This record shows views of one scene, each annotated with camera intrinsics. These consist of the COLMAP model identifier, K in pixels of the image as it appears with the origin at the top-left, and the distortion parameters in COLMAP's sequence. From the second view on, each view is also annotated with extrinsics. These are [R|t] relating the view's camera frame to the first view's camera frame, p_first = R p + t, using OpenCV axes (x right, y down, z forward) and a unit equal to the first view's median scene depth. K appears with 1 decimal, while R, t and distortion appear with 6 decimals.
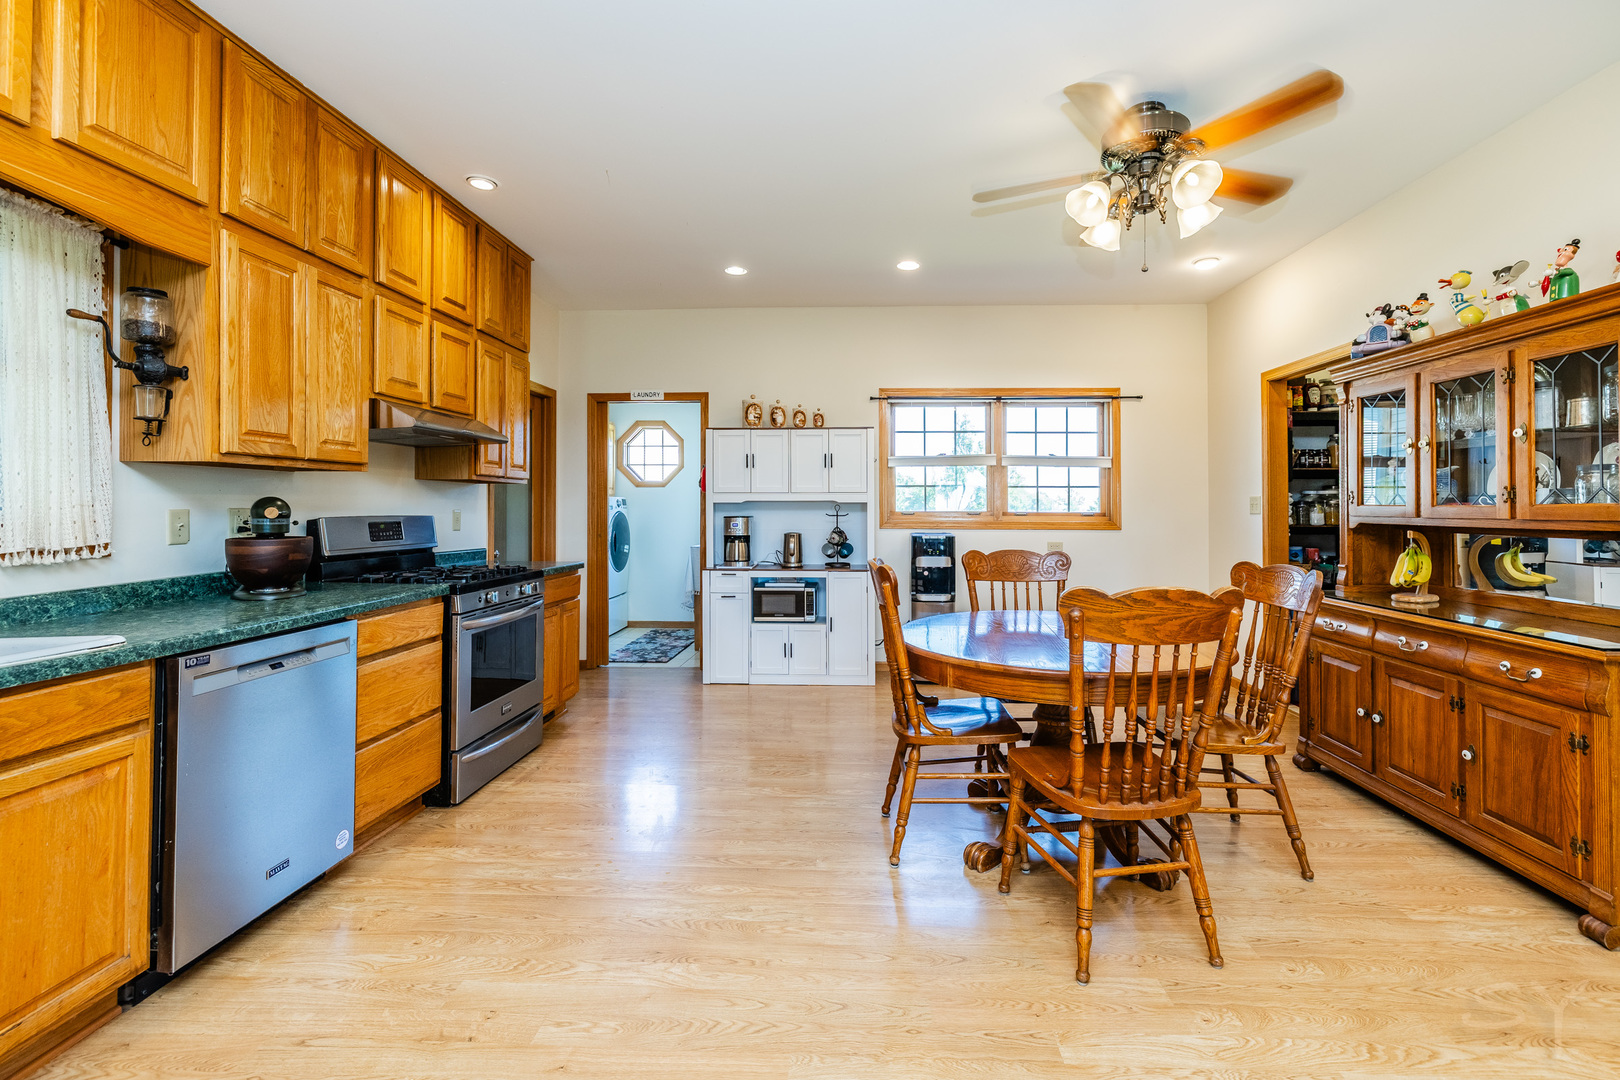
lens RADIAL K [[705.1, 0, 838.4], [0, 705.1, 498.1], [0, 0, 1]] dist [0.001509, 0.000046]
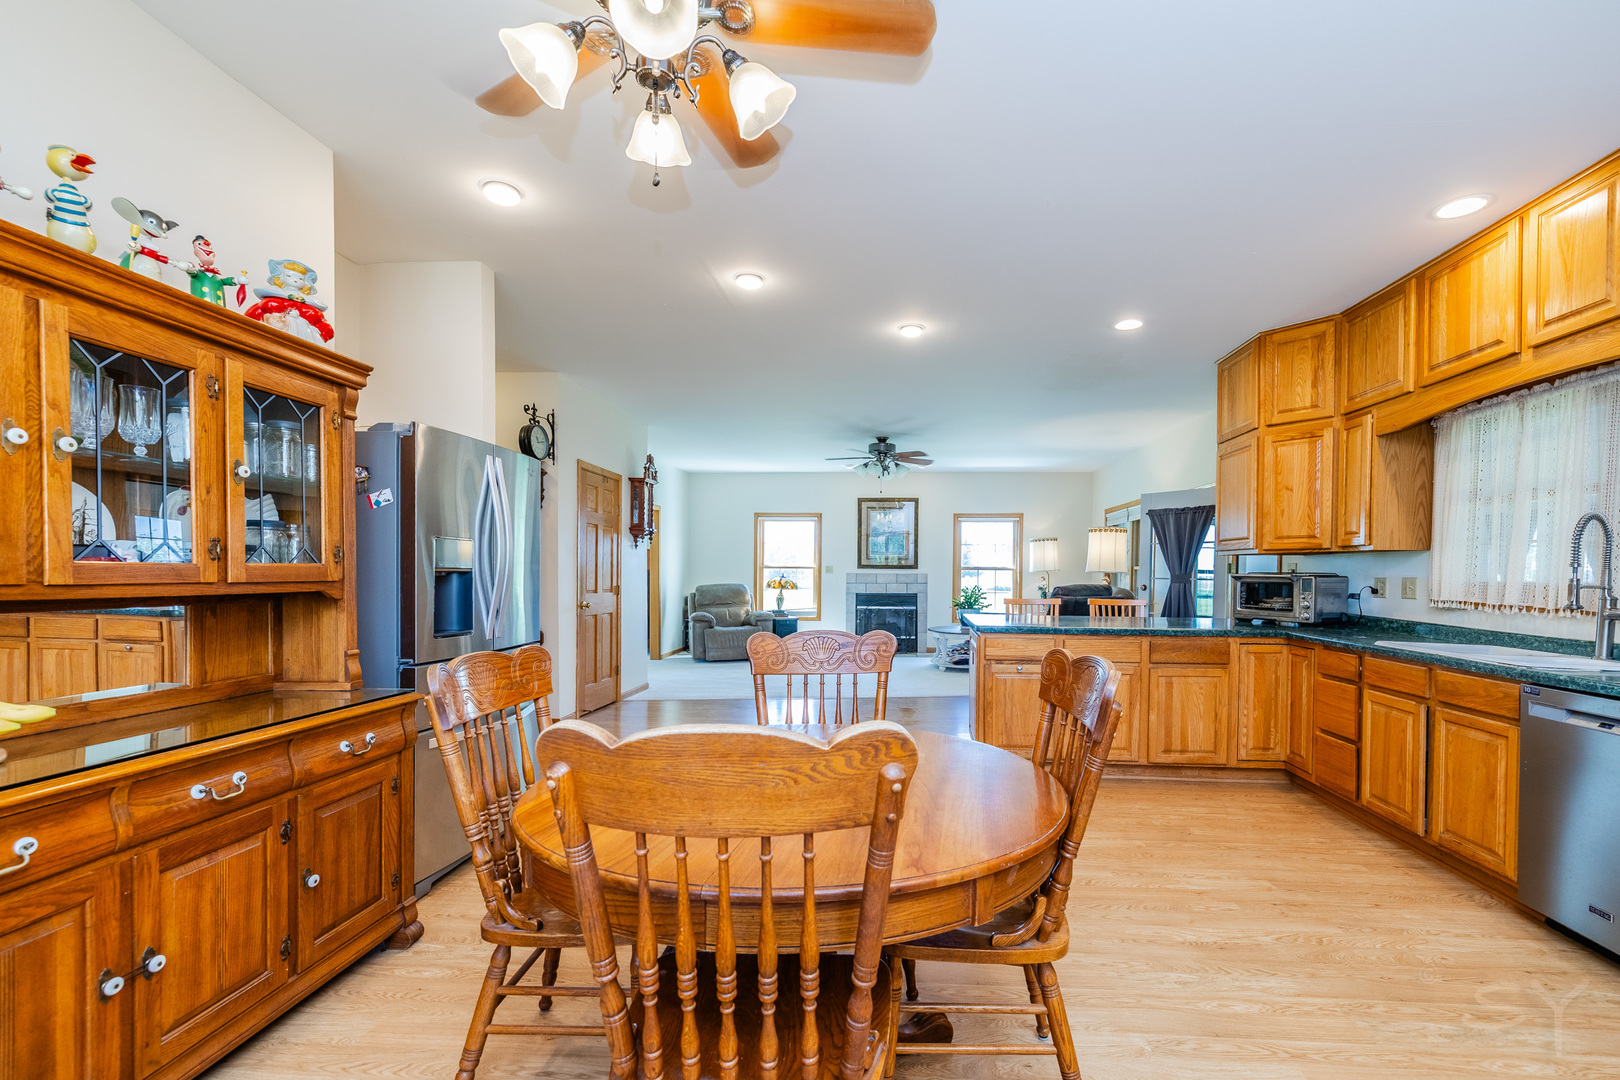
lens RADIAL K [[706.0, 0, 852.9], [0, 706.0, 584.0], [0, 0, 1]] dist [-0.000040, 0.000143]
pose [[-0.999208, -0.008956, 0.038770, 0.196313], [-0.008922, 0.999960, 0.001060, 0.019168], [-0.038778, 0.000713, -0.999248, 1.339143]]
